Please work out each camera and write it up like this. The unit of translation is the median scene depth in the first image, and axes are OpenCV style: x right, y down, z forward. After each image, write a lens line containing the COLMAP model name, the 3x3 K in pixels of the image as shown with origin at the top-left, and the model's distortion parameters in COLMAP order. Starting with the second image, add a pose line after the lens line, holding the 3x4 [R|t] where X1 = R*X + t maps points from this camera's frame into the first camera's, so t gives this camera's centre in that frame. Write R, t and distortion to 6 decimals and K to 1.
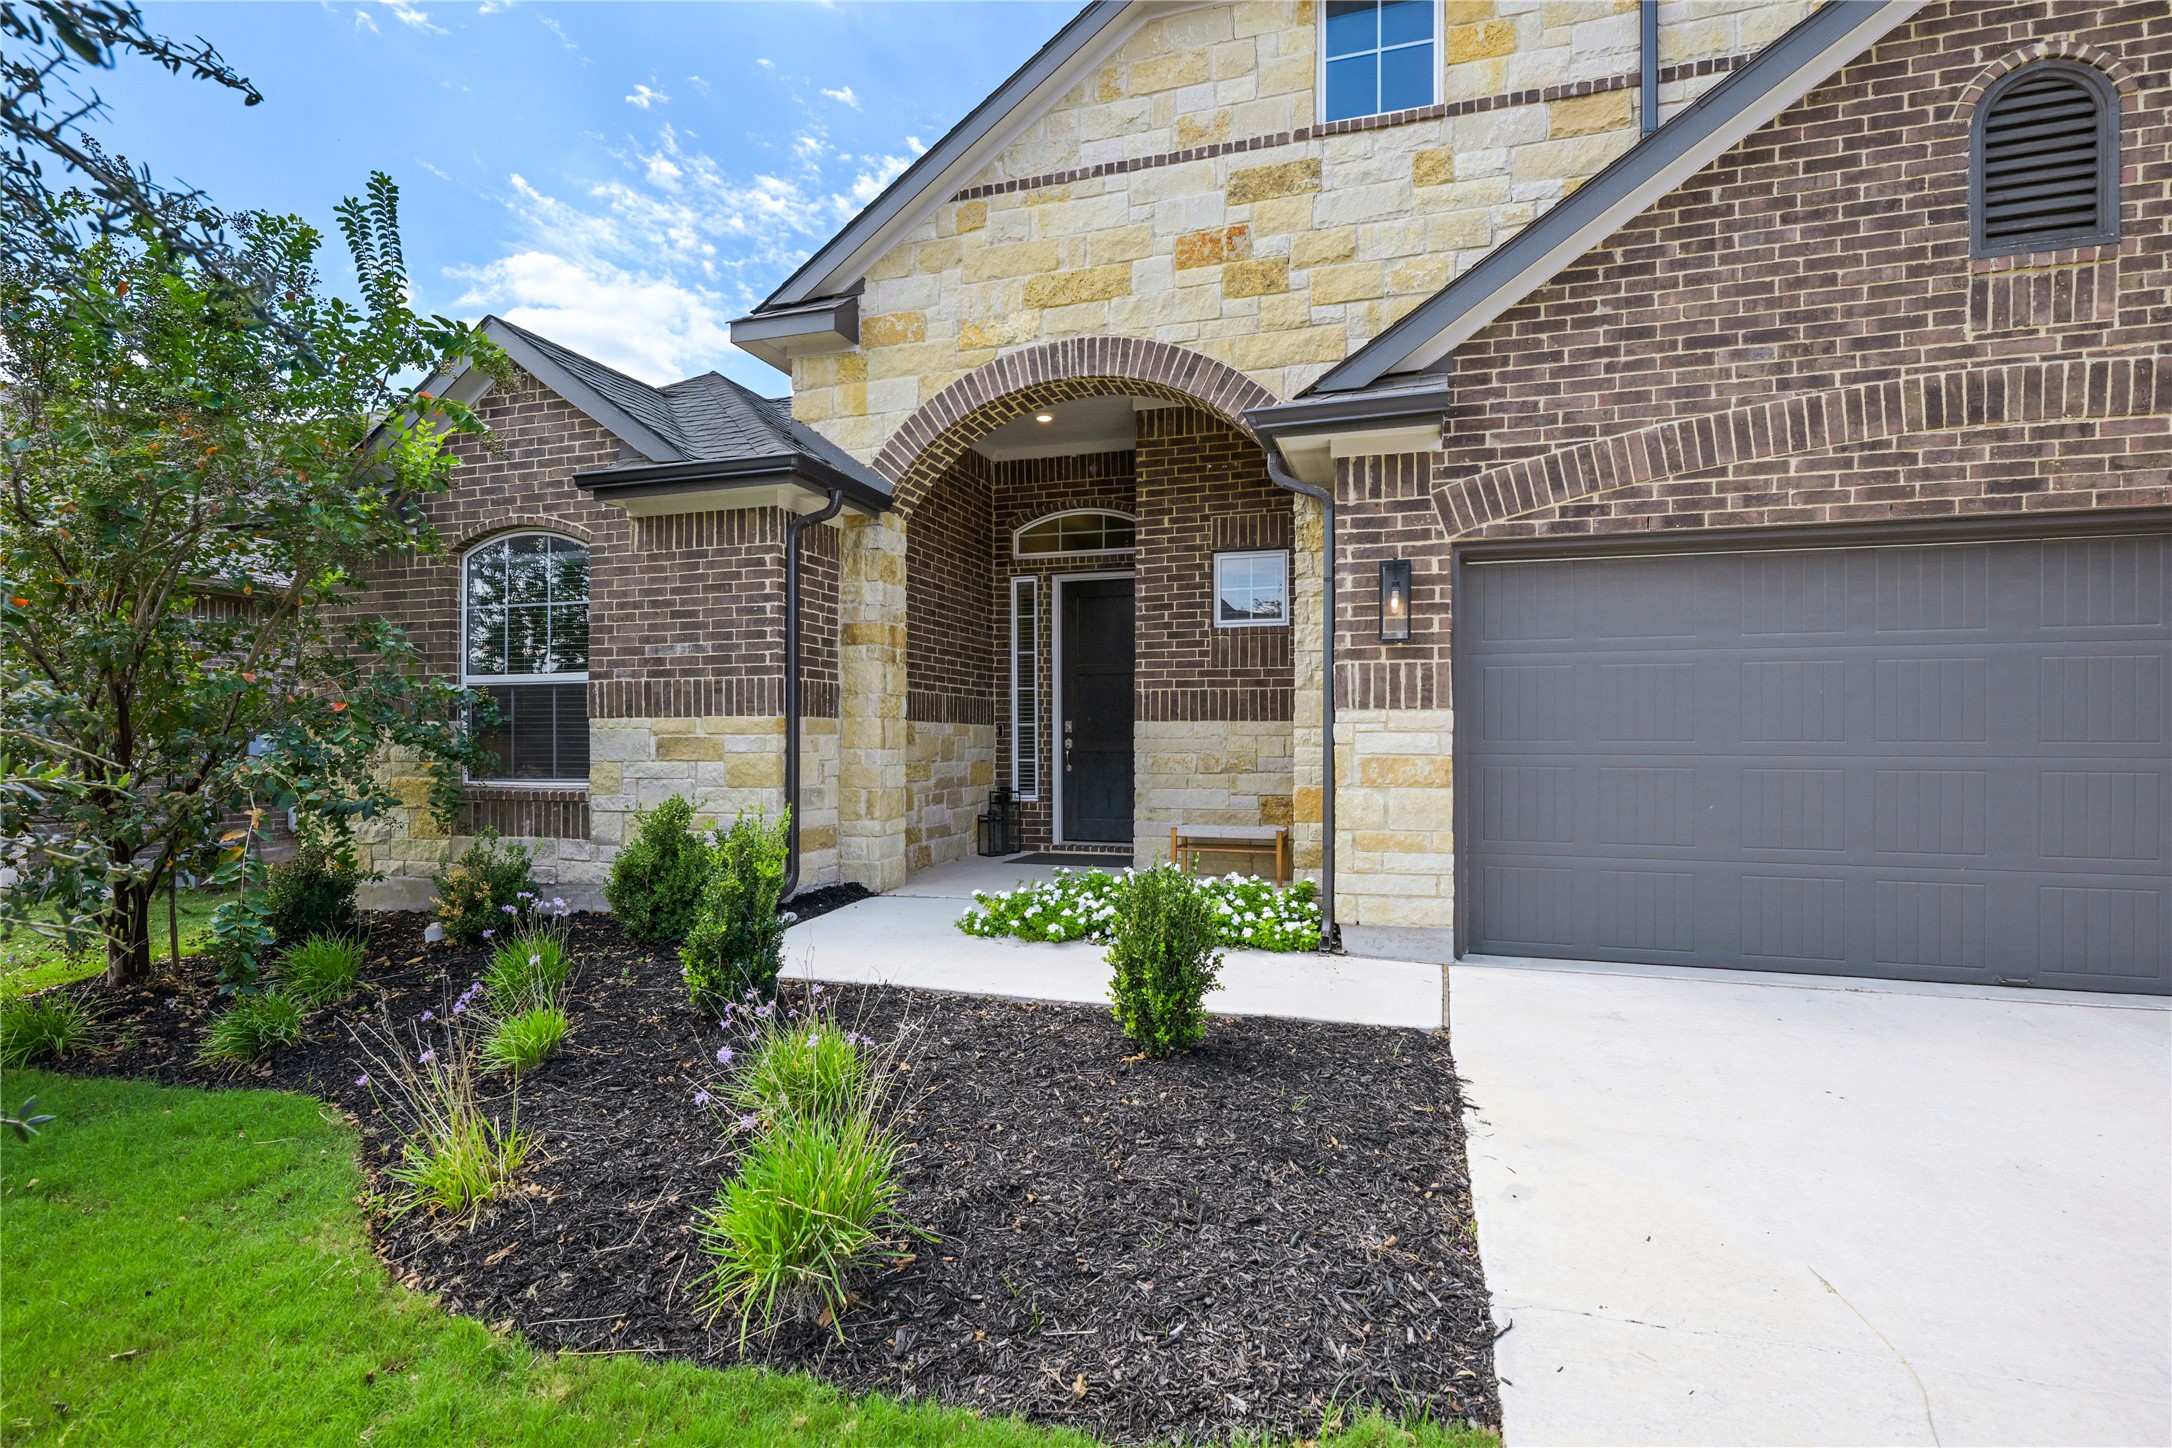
lens RADIAL K [[1079.9, 0, 1091.0], [0, 1079.9, 750.2], [0, 0, 1]] dist [-0.000640, 0.000316]
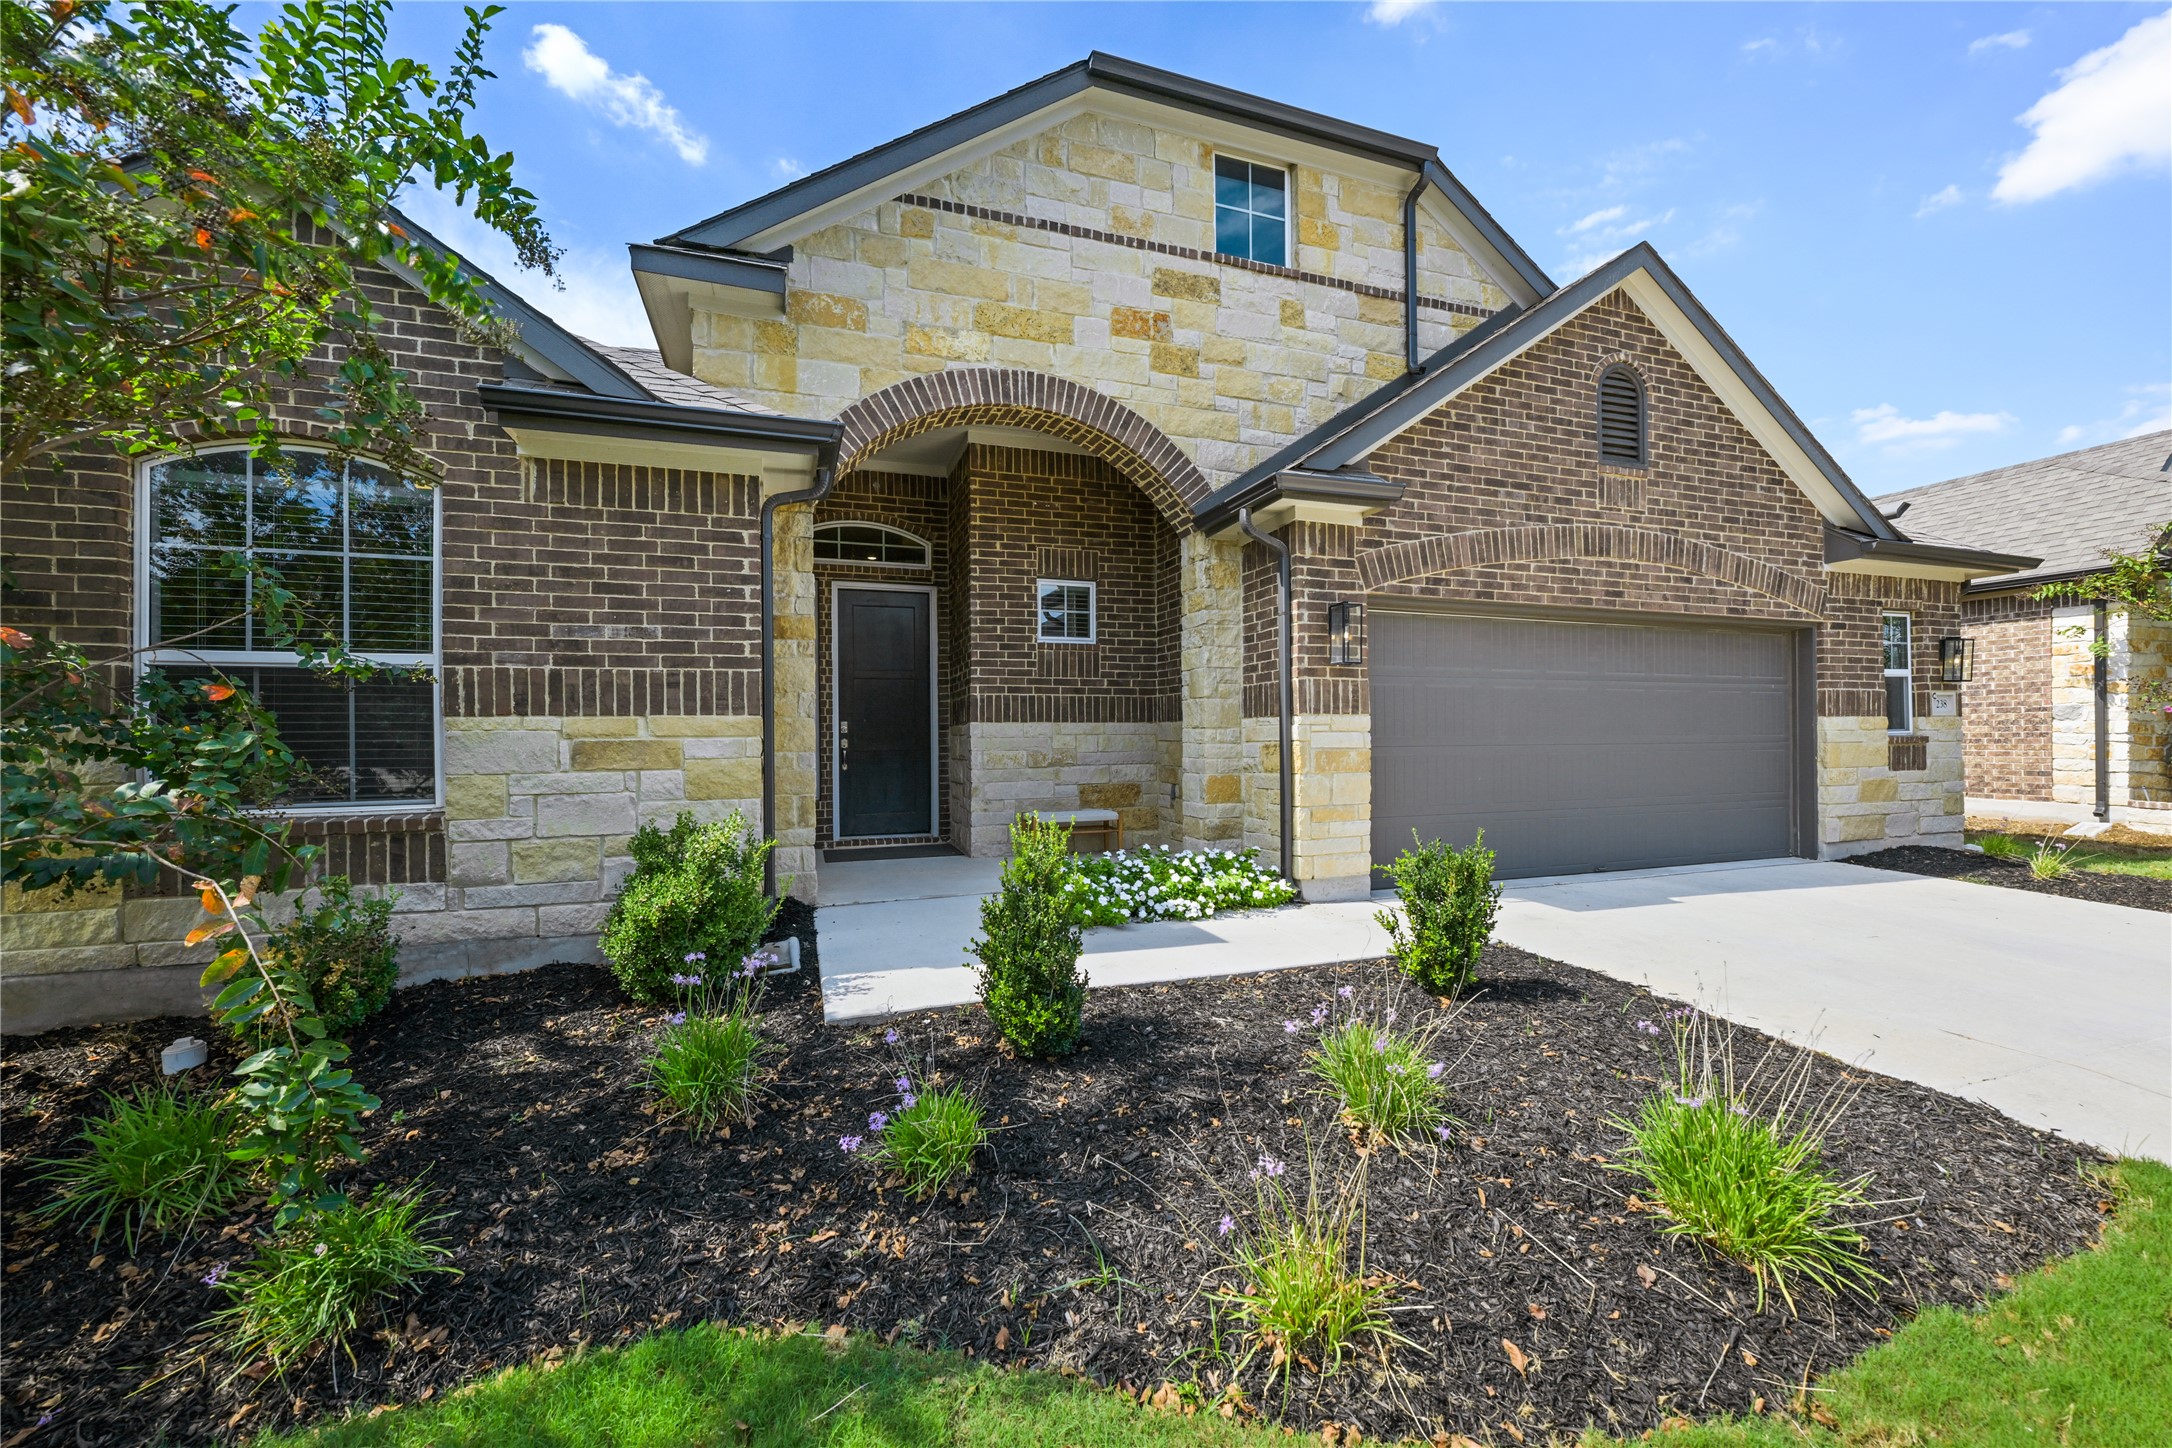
lens RADIAL K [[868.3, 0, 1096.2], [0, 868.3, 737.2], [0, 0, 1]] dist [-0.000916, 0.000024]
pose [[0.789394, -0.007432, 0.613842, -0.517955], [0.013472, 0.999896, -0.005220, -0.007012], [-0.613740, 0.012390, 0.789411, 0.281839]]
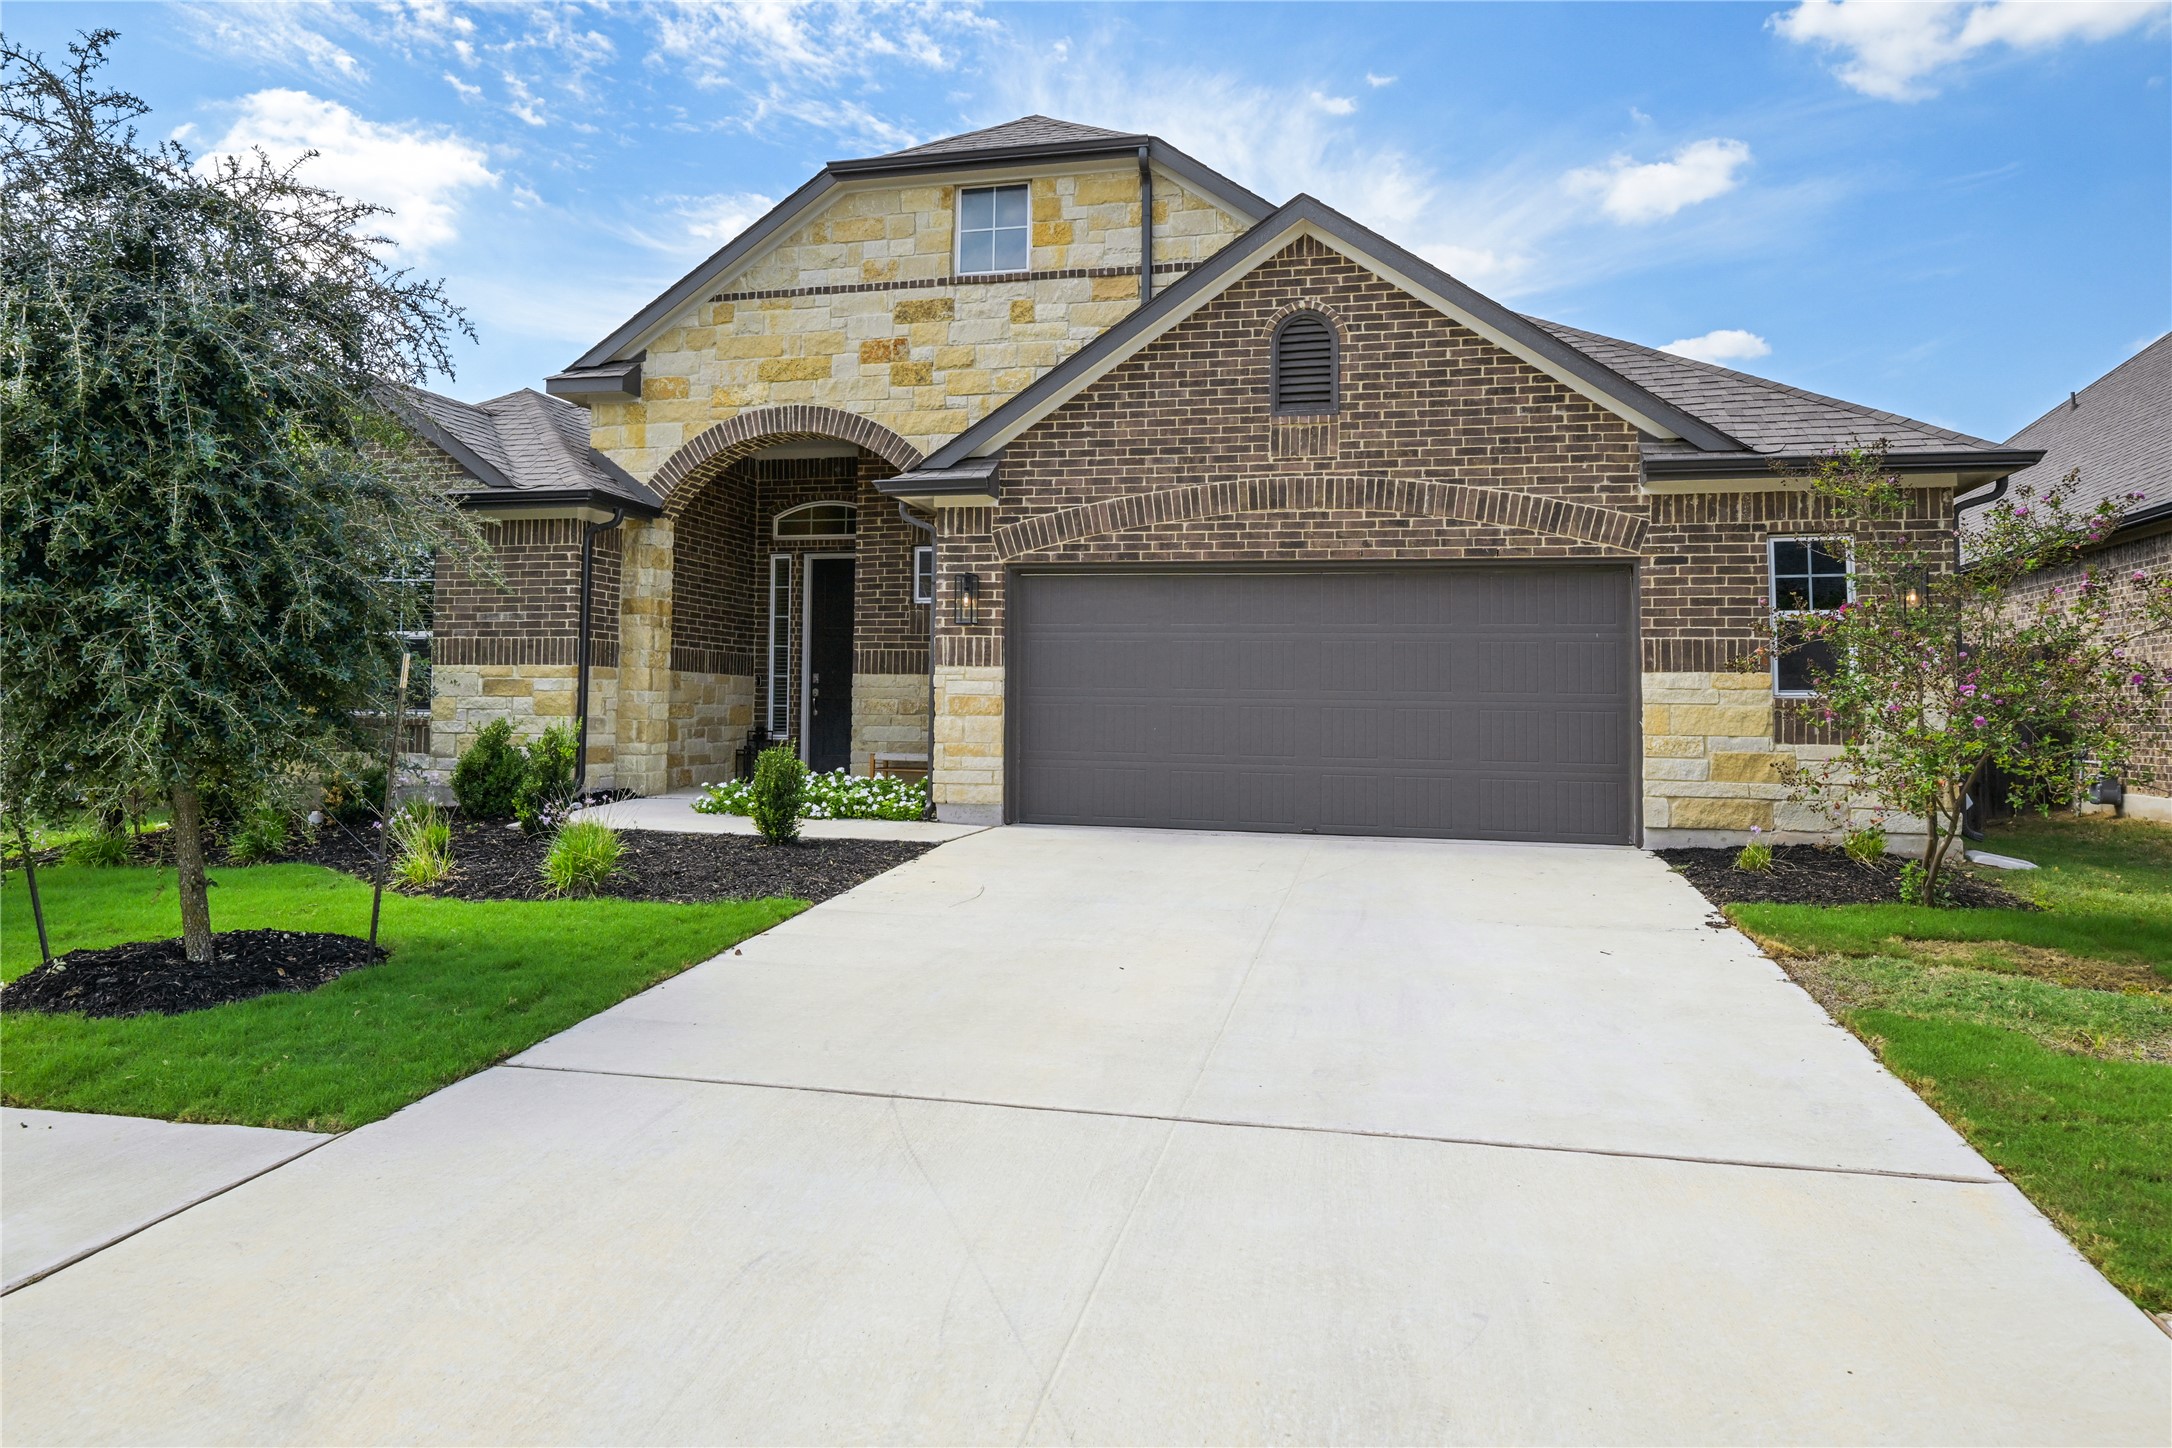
lens RADIAL K [[1452.0, 0, 1083.1], [0, 1452.0, 647.1], [0, 0, 1]] dist [0.001360, -0.000220]
pose [[0.998007, 0.015640, 0.061135, 0.268173], [-0.012458, 0.998565, -0.052079, 0.036590], [-0.061862, 0.051214, 0.996770, -0.967669]]
